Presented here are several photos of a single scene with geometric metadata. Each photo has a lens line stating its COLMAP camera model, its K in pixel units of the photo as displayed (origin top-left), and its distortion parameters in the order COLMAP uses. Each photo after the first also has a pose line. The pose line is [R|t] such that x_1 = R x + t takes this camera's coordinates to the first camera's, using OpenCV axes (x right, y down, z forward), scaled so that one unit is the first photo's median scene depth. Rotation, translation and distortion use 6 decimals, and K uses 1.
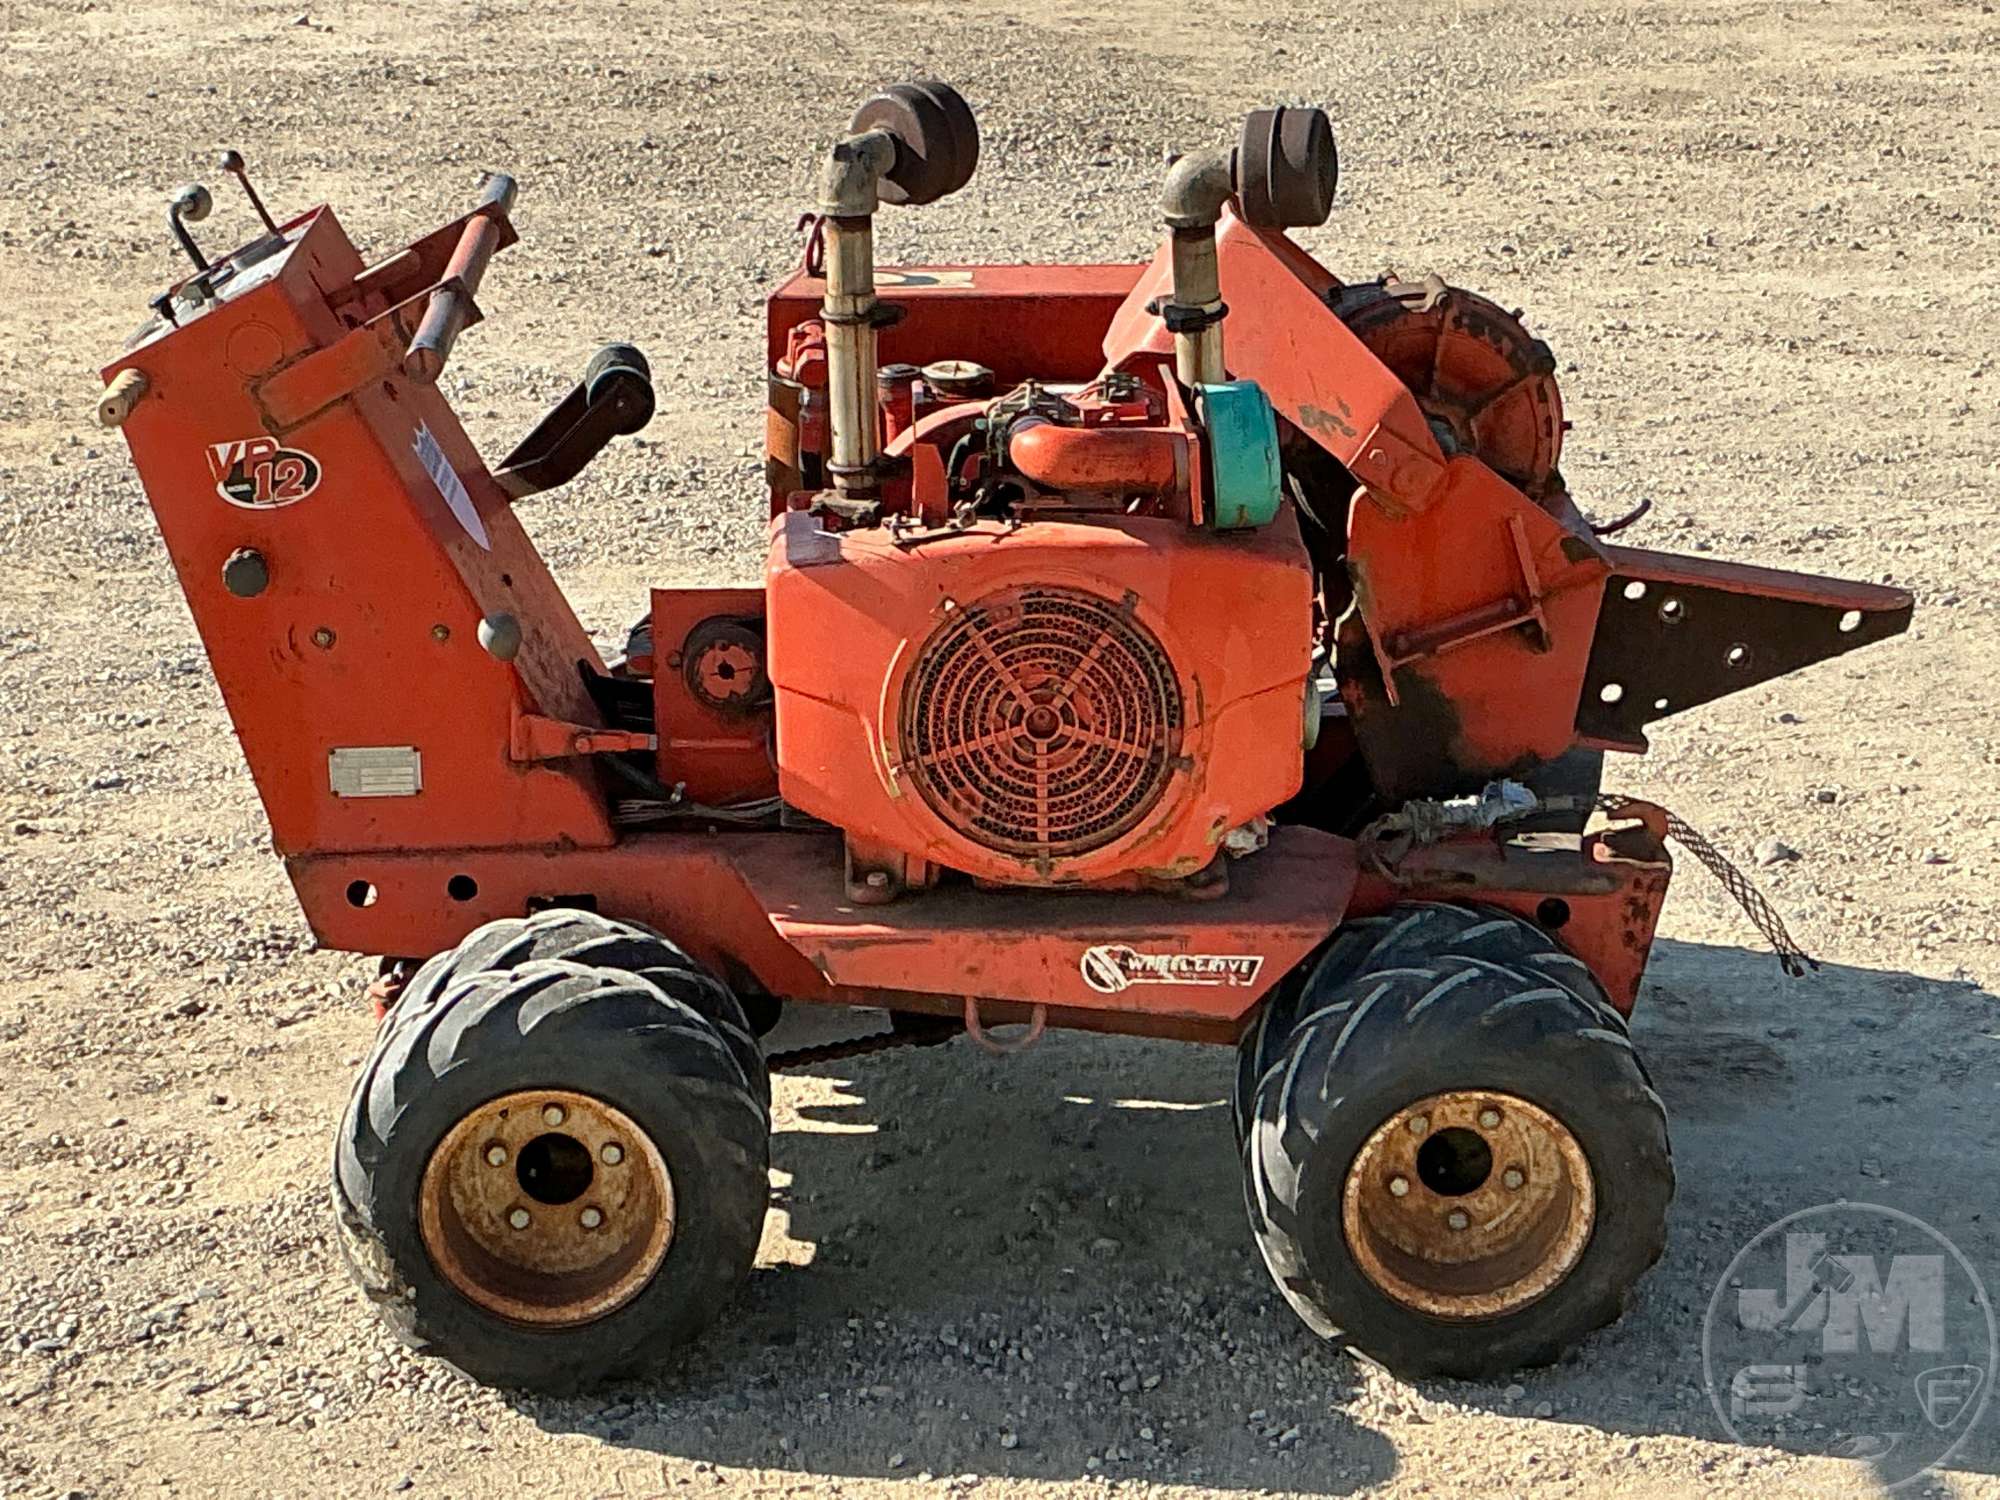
lens RADIAL K [[3947.2, 0, 1000.0], [0, 3947.2, 750.0], [0, 0, 1]] dist [0.134602, 0.040664]
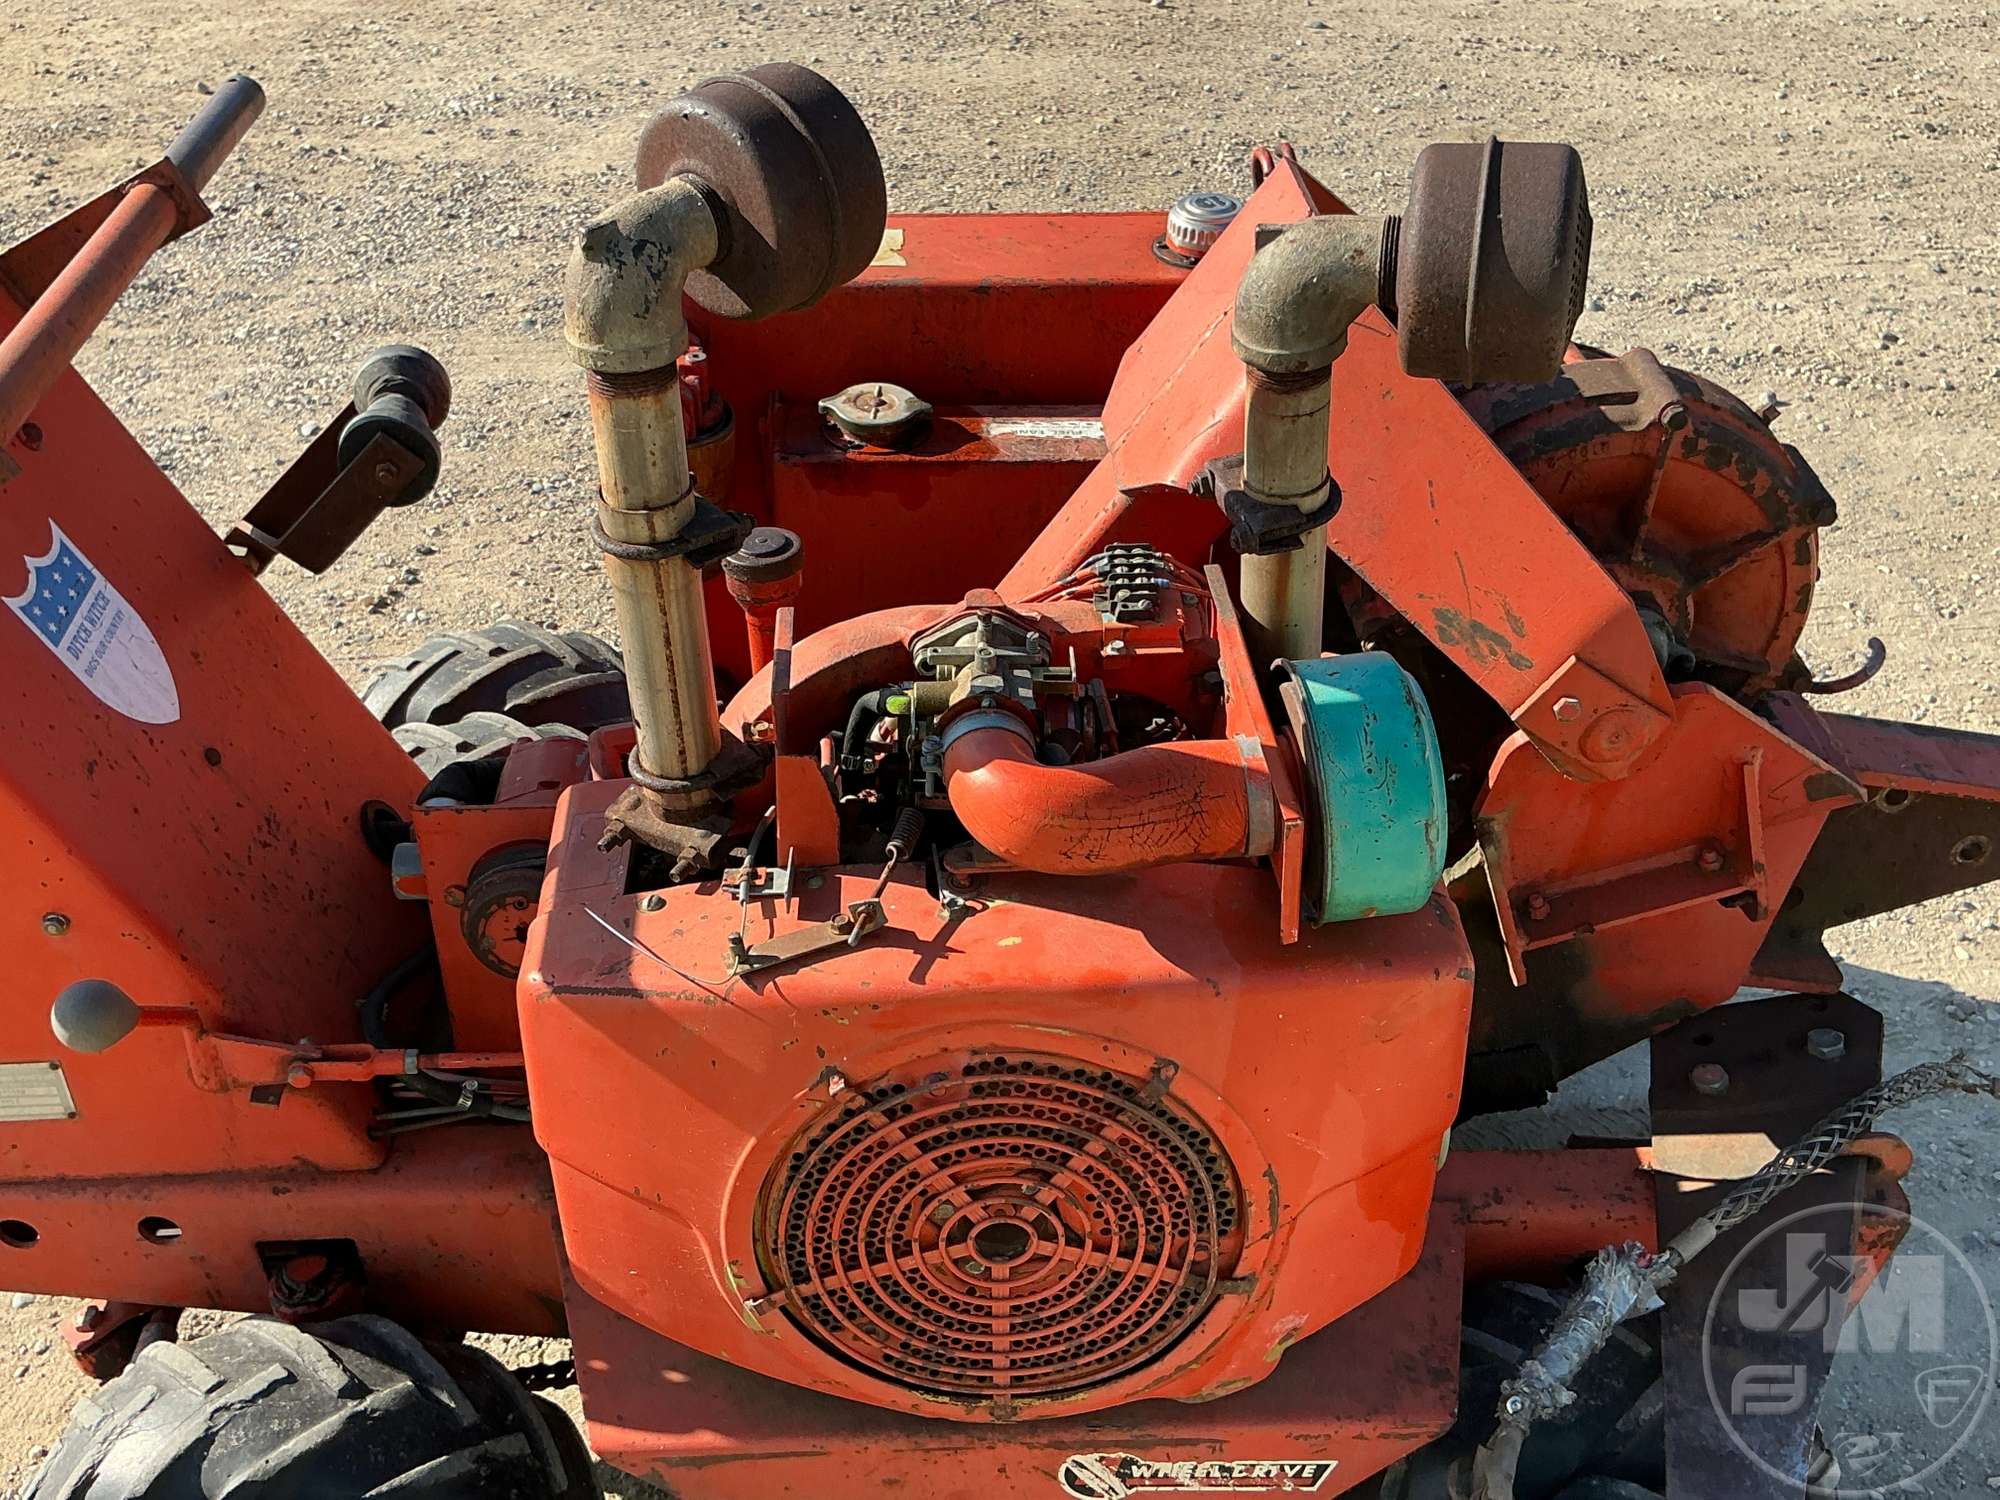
lens RADIAL K [[2061.3, 0, 1000.0], [0, 2061.3, 750.0], [0, 0, 1]] dist [0.165058, -0.375086]
pose [[0.999856, 0.000950, 0.016970, 0.005058], [-0.005587, 0.961321, 0.275375, -0.156708], [-0.016052, -0.275430, 0.961187, 0.709805]]
